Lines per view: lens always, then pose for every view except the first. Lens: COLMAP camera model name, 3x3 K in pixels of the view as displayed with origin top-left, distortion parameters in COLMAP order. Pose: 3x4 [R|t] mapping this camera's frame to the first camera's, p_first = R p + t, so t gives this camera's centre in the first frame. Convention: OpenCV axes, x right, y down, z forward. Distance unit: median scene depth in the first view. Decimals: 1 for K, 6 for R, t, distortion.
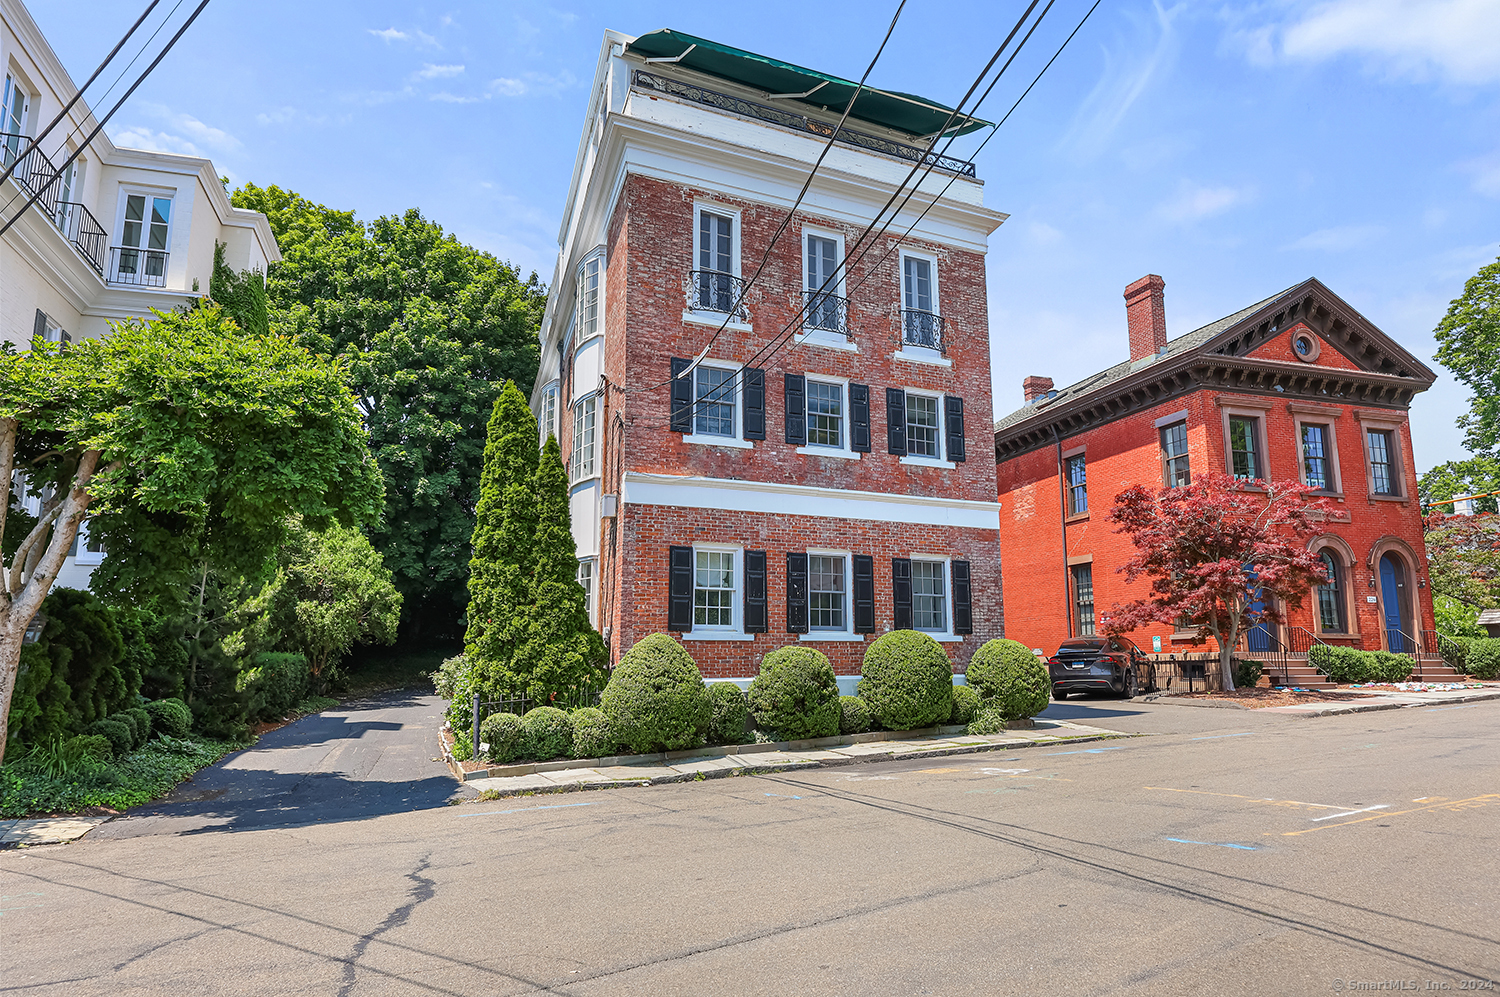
lens RADIAL K [[979.0, 0, 747.9], [0, 979.0, 499.8], [0, 0, 1]] dist [0.003747, 0.004641]
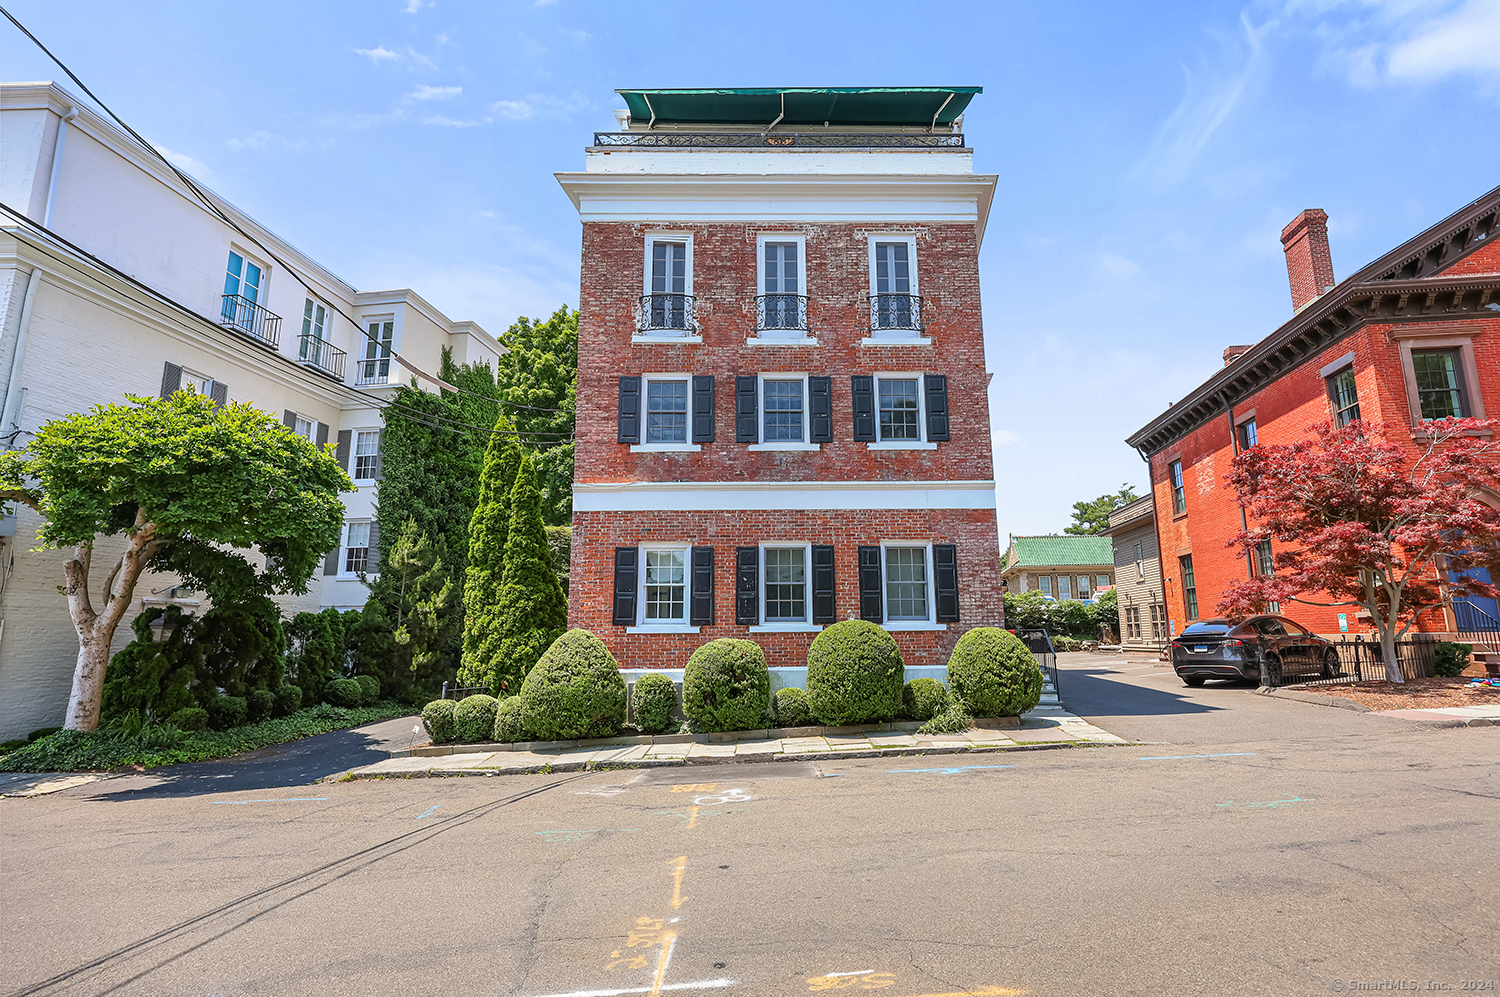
lens RADIAL K [[745.0, 0, 754.7], [0, 745.0, 499.0], [0, 0, 1]] dist [0.003245, 0.000098]
pose [[0.901881, -0.081632, -0.424201, 0.367727], [0.076412, 0.996645, -0.029334, 0.025802], [0.425172, -0.005958, 0.905093, 0.271416]]
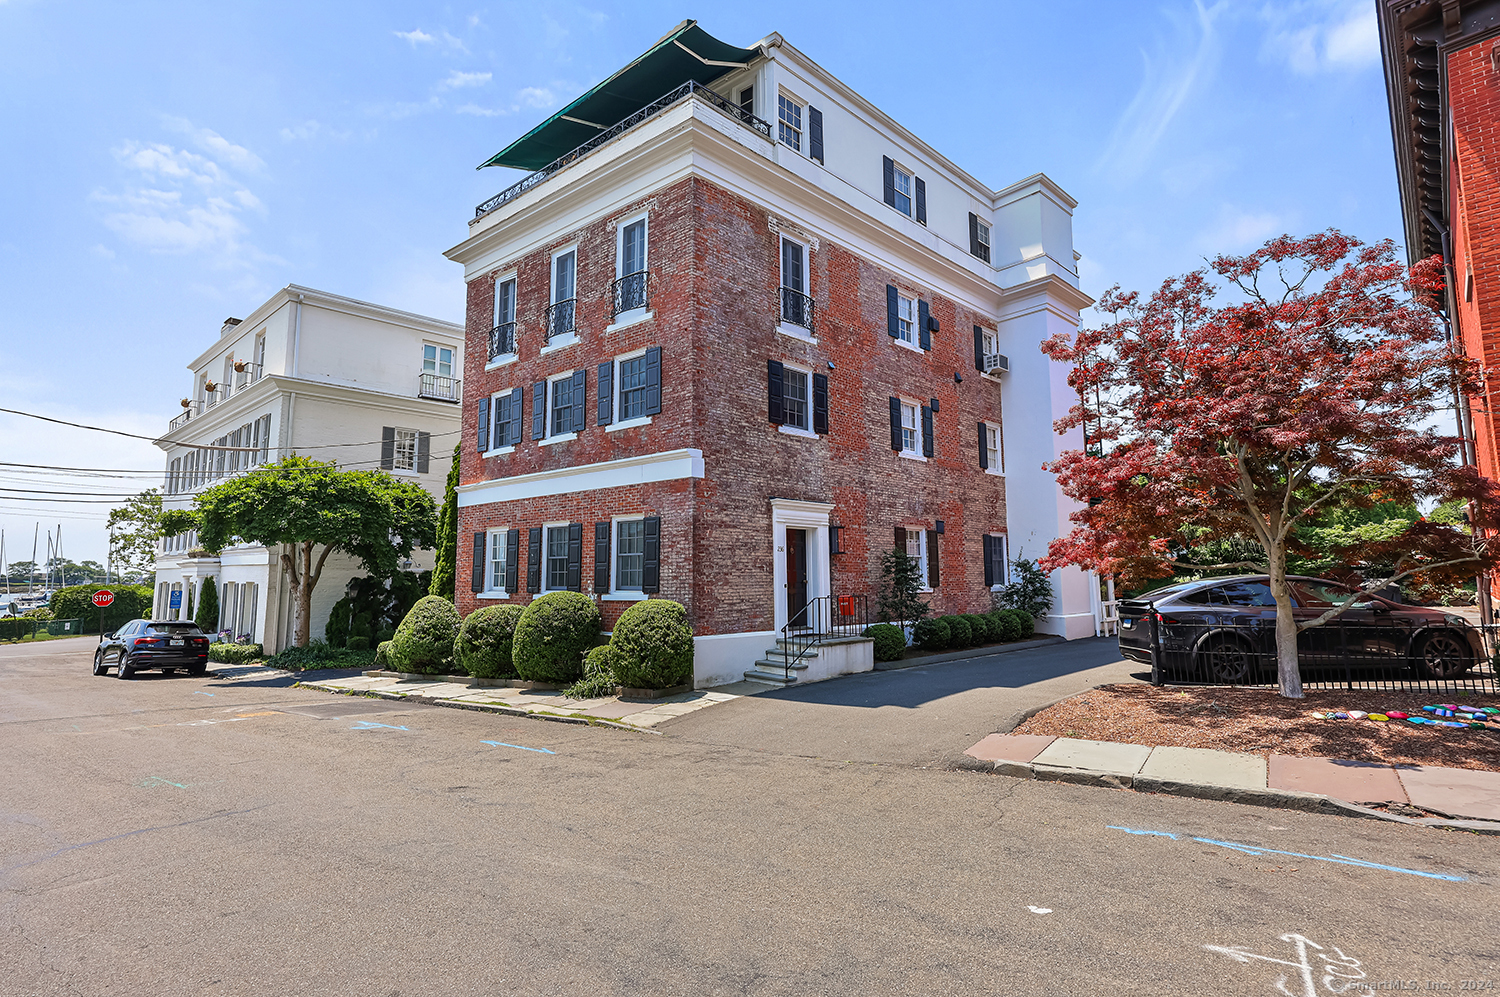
lens RADIAL K [[692.5, 0, 748.2], [0, 692.5, 498.9], [0, 0, 1]] dist [-0.002128, -0.000324]
pose [[0.439088, -0.100185, -0.892841, 0.888386], [0.158598, 0.986801, -0.032732, 0.083308], [0.884335, -0.127231, 0.449182, 0.790809]]
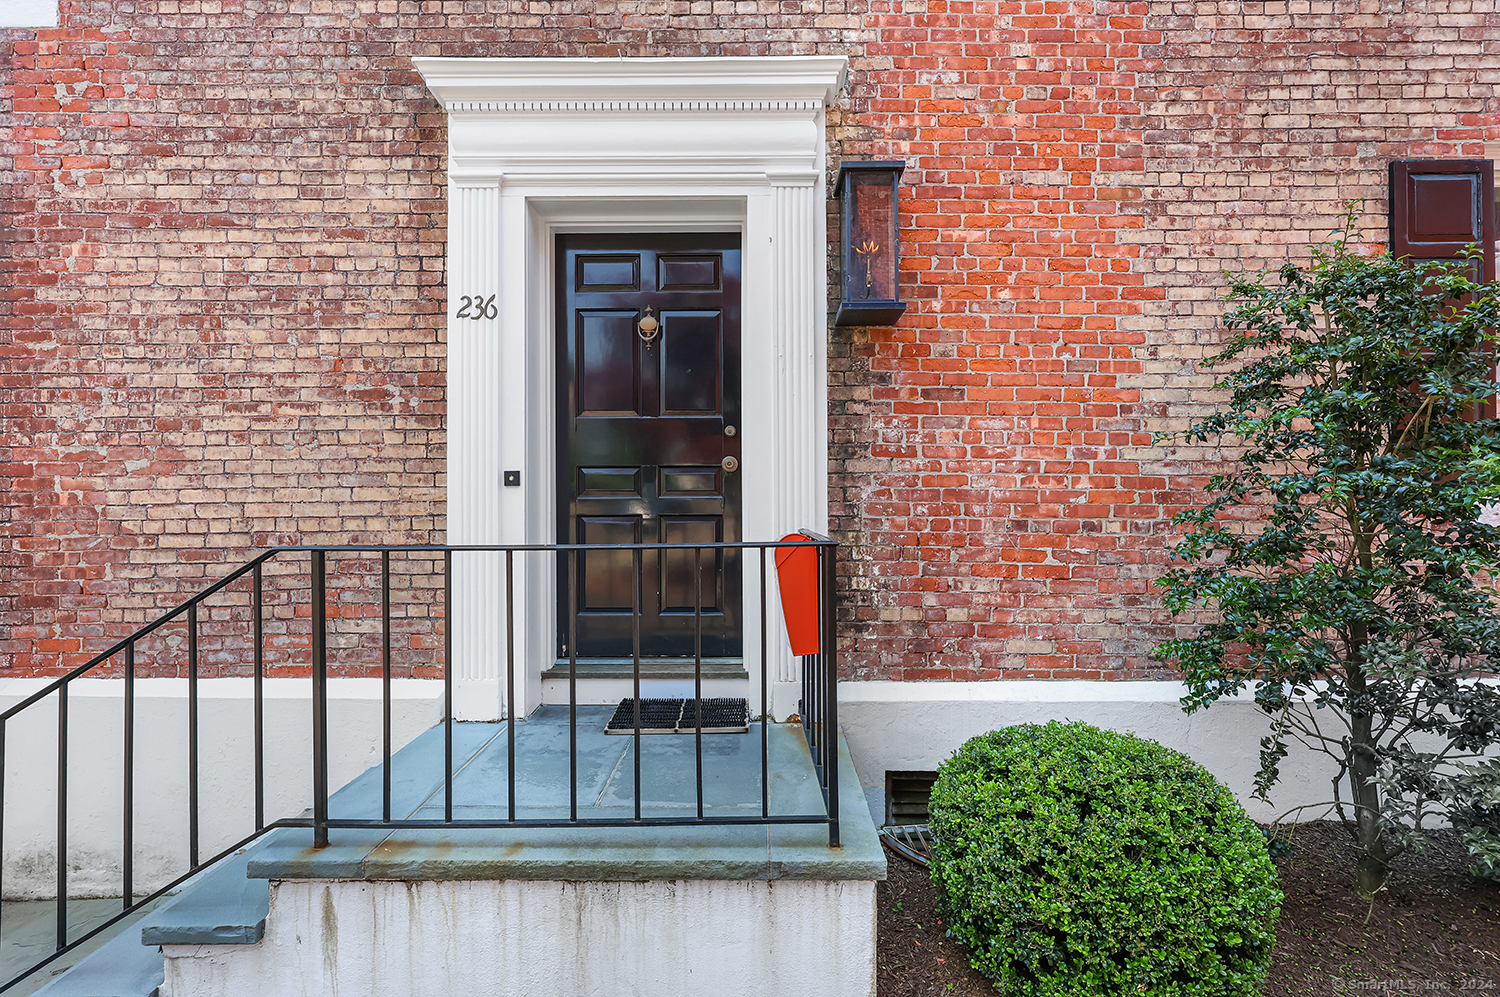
lens RADIAL K [[692.5, 0, 747.6], [0, 692.5, 494.1], [0, 0, 1]] dist [-0.002128, -0.000324]
pose [[-0.287769, -0.000529, -0.957700, 0.331959], [0.166835, 0.984682, -0.050675, 0.184474], [0.943056, -0.174361, -0.283272, 1.275758]]
